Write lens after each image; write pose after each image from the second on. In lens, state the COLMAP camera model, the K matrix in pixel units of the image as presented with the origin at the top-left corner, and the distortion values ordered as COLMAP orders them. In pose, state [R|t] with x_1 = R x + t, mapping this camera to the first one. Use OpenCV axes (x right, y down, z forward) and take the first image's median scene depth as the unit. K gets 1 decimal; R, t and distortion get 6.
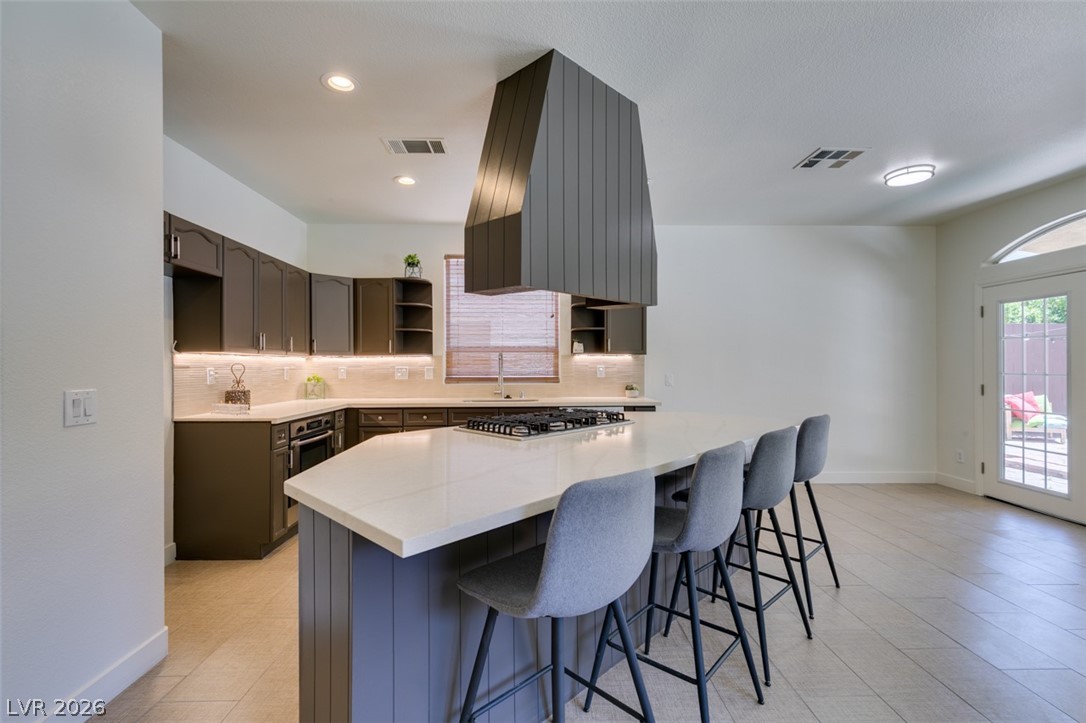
lens RADIAL K [[475.3, 0, 537.2], [0, 475.3, 365.1], [0, 0, 1]] dist [-0.000094, 0.001362]
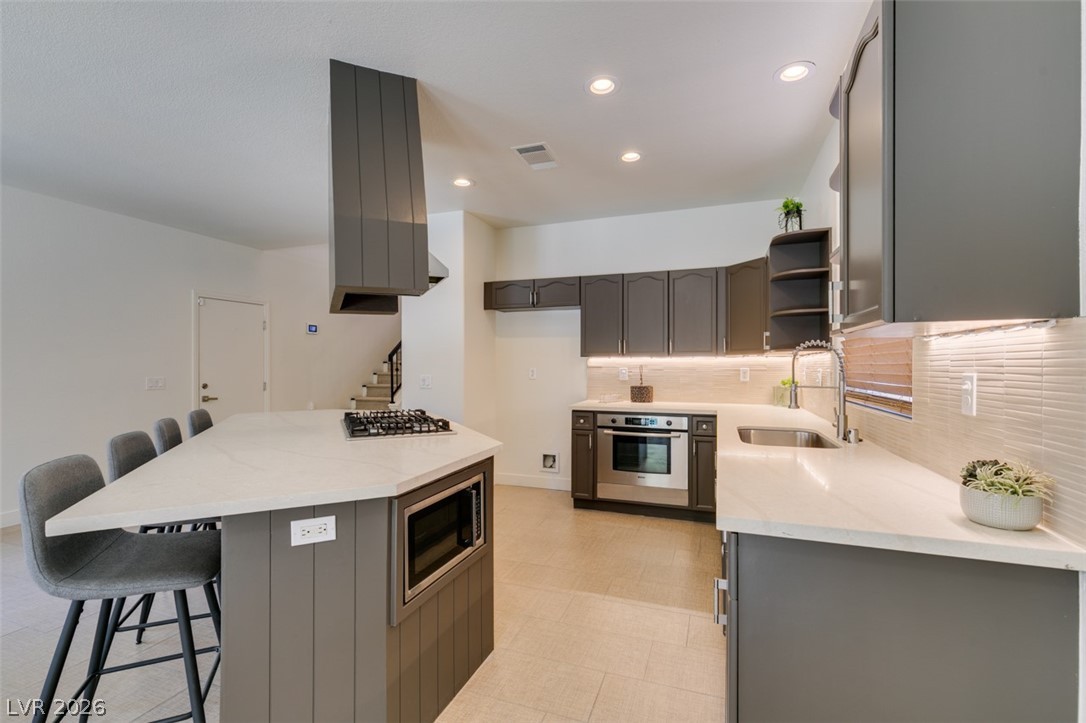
lens RADIAL K [[475.3, 0, 537.2], [0, 475.3, 365.1], [0, 0, 1]] dist [-0.000094, 0.001362]
pose [[-0.345723, -0.005093, -0.938323, 0.669012], [-0.002193, 0.999987, -0.004620, 0.004782], [0.938334, 0.000461, -0.345730, 1.236233]]
